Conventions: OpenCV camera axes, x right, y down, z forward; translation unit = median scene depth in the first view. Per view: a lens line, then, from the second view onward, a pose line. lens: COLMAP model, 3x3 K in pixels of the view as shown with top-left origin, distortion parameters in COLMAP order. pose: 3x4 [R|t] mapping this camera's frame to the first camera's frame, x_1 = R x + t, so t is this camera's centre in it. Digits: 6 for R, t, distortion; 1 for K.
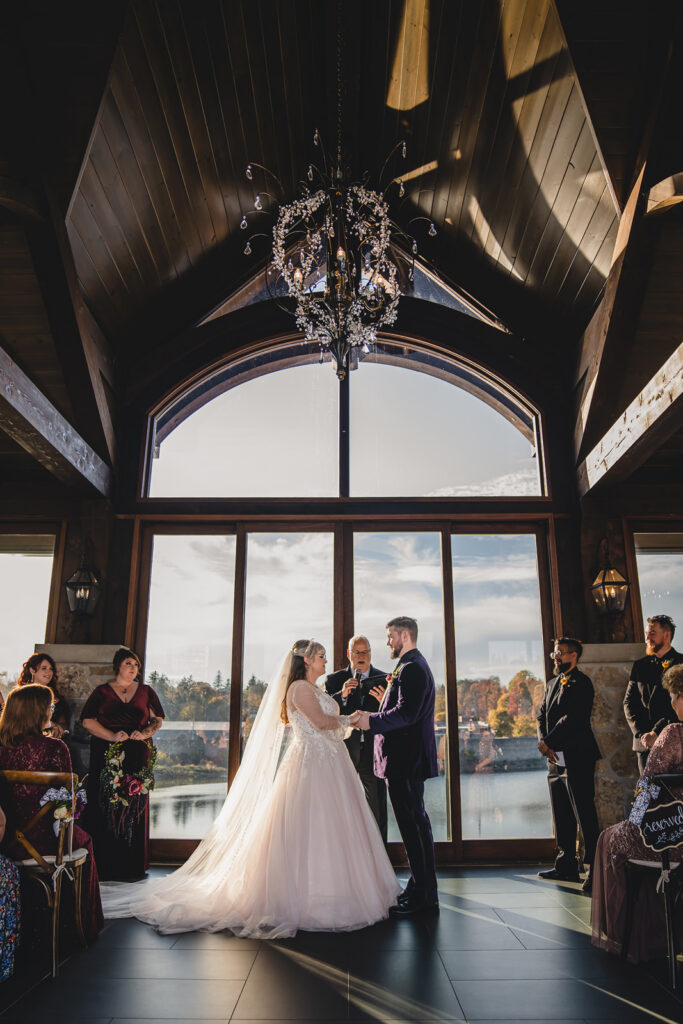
lens RADIAL K [[762.4, 0, 361.1], [0, 762.4, 512.2], [0, 0, 1]] dist [-0.099971, 0.000517]
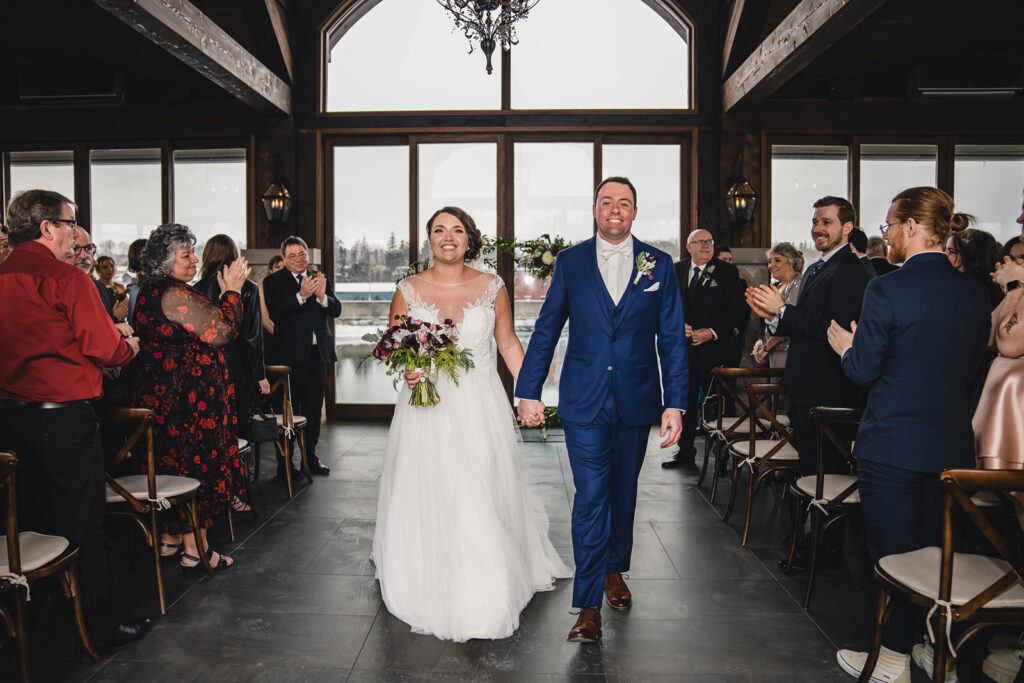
lens RADIAL K [[762.4, 0, 512.0], [0, 762.4, 341.5], [0, 0, 1]] dist [-0.099971, 0.000517]
pose [[0.999592, 0.004818, -0.028158, 0.019030], [0.005035, 0.940531, 0.339671, -0.076071], [0.028120, -0.339674, 0.940123, -0.128751]]
